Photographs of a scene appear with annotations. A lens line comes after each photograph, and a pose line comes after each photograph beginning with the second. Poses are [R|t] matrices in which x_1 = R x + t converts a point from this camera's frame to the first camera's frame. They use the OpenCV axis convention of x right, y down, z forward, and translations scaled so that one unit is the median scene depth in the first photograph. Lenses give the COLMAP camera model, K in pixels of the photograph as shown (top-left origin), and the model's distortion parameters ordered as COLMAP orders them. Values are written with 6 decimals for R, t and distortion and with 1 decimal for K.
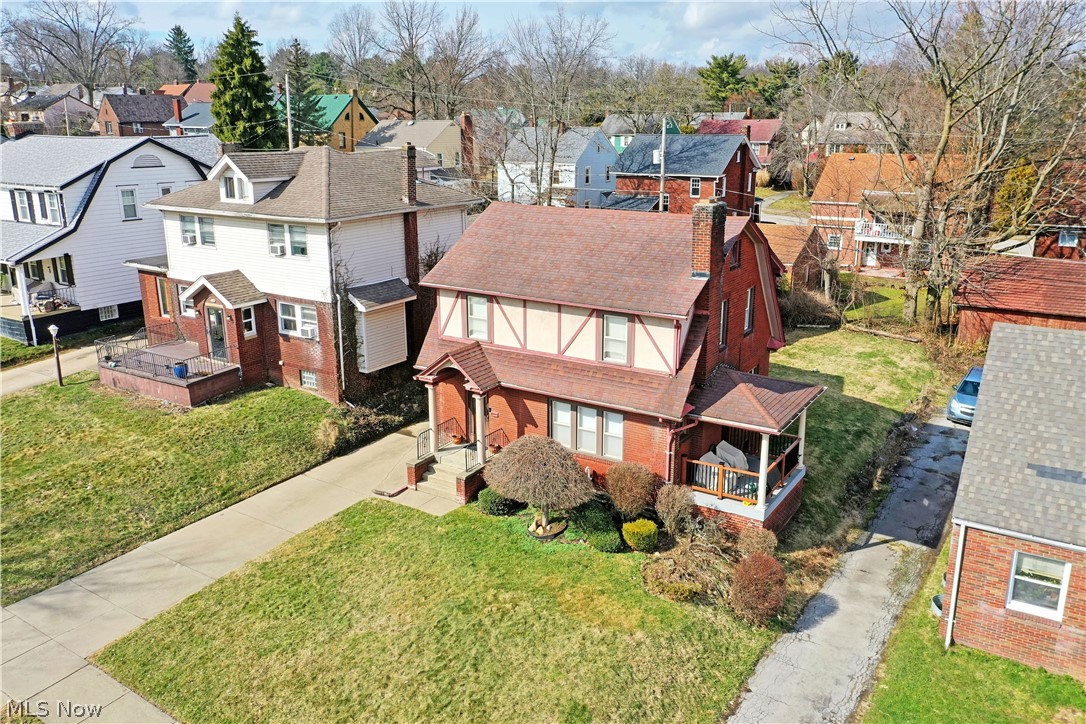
lens RADIAL K [[865.6, 0, 536.8], [0, 865.6, 359.8], [0, 0, 1]] dist [0.023912, 0.002221]
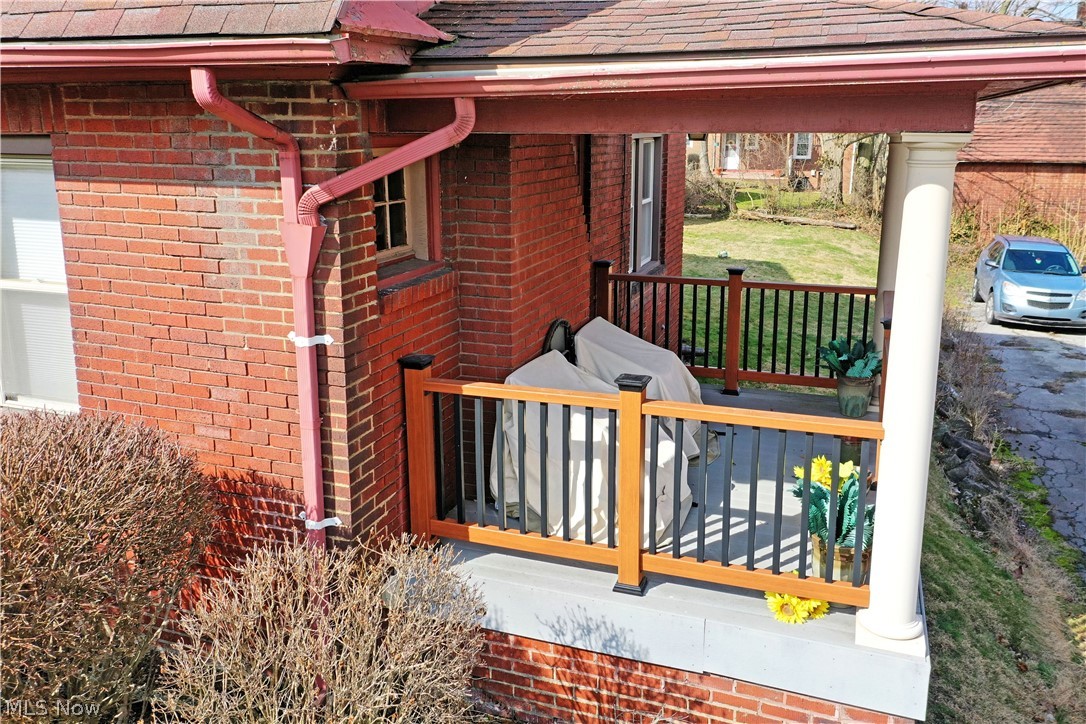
lens RADIAL K [[868.6, 0, 542.3], [0, 868.6, 314.6], [0, 0, 1]] dist [0.100779, 0.001684]
pose [[0.974055, -0.046671, 0.221445, 0.154775], [0.061519, 0.996262, -0.060634, 0.112554], [-0.217788, 0.072684, 0.973286, 0.811366]]
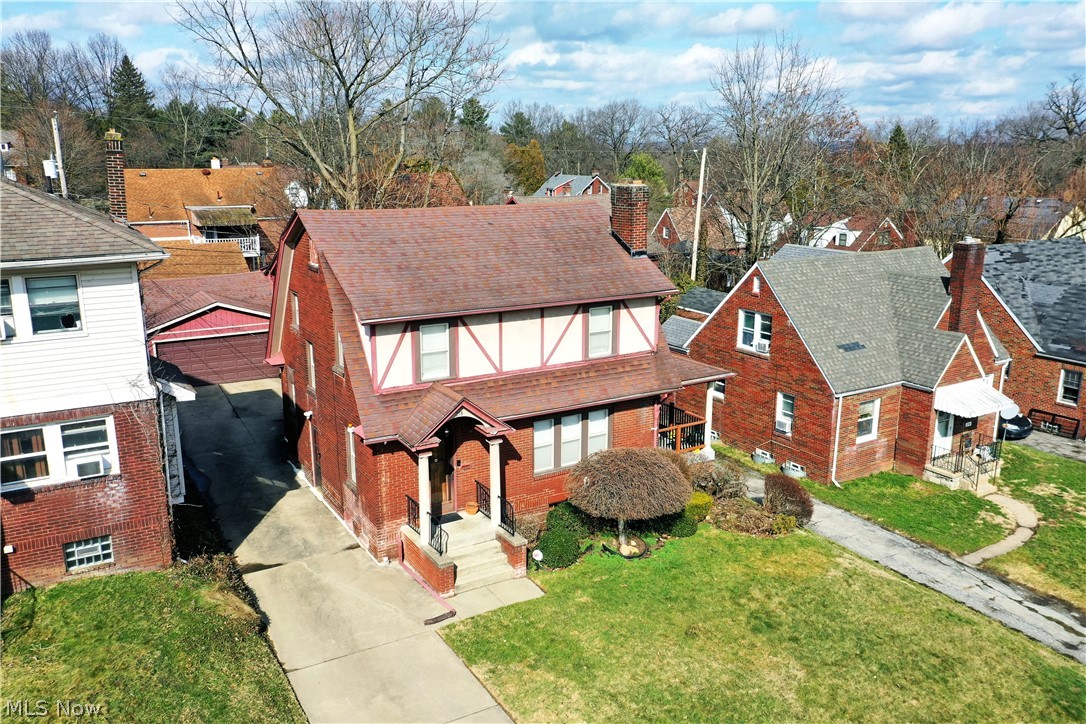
lens RADIAL K [[865.6, 0, 536.8], [0, 865.6, 359.8], [0, 0, 1]] dist [0.023912, 0.002221]
pose [[0.449660, -0.210131, 0.868131, -0.761478], [0.239943, 0.964625, 0.109205, -0.112831], [-0.860368, 0.159197, 0.484173, 0.600429]]
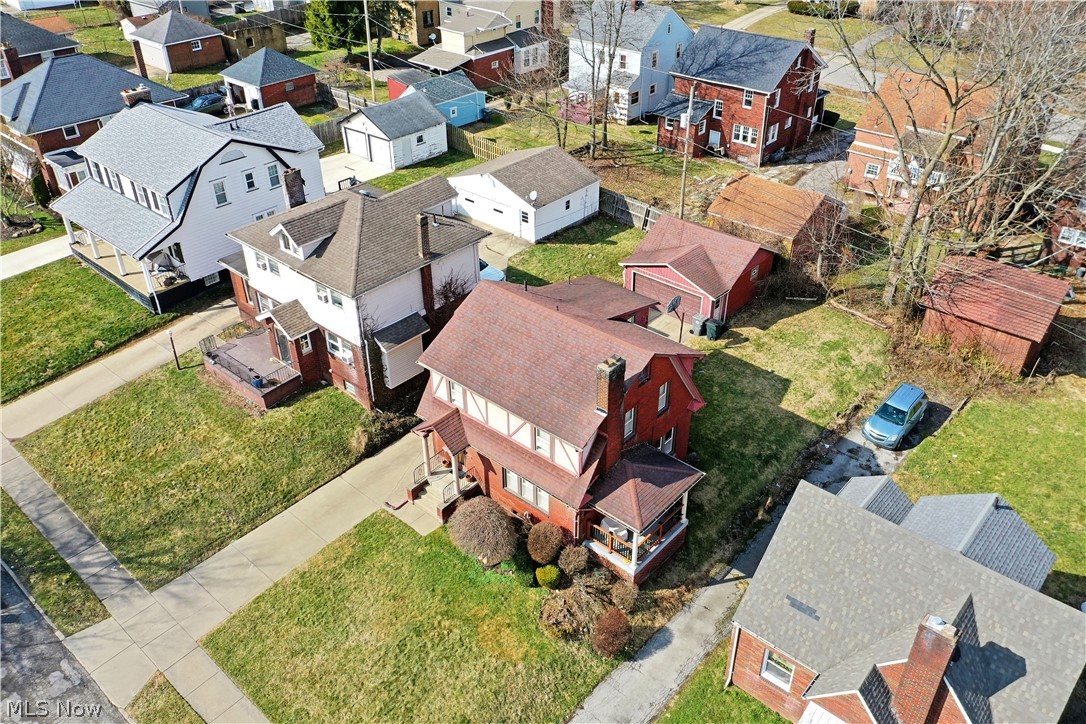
lens RADIAL K [[865.6, 0, 536.8], [0, 865.6, 359.8], [0, 0, 1]] dist [0.023912, 0.002221]
pose [[0.988505, 0.078568, -0.129168, 0.246688], [-0.035328, 0.950748, 0.307946, -0.566625], [0.147001, -0.299843, 0.942595, -0.265593]]
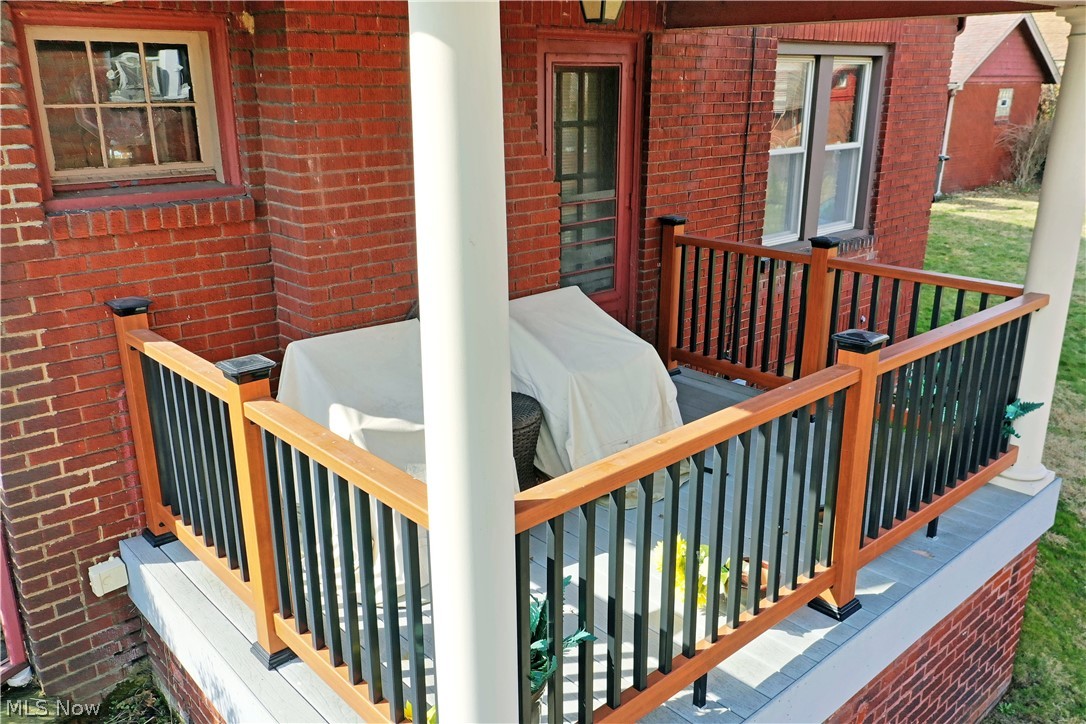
lens RADIAL K [[865.6, 0, 536.8], [0, 865.6, 359.8], [0, 0, 1]] dist [0.023912, 0.002221]
pose [[0.963042, 0.077739, -0.257888, 0.273412], [-0.071140, 0.996858, 0.034837, 0.108640], [0.259785, -0.015203, 0.965547, 0.873865]]
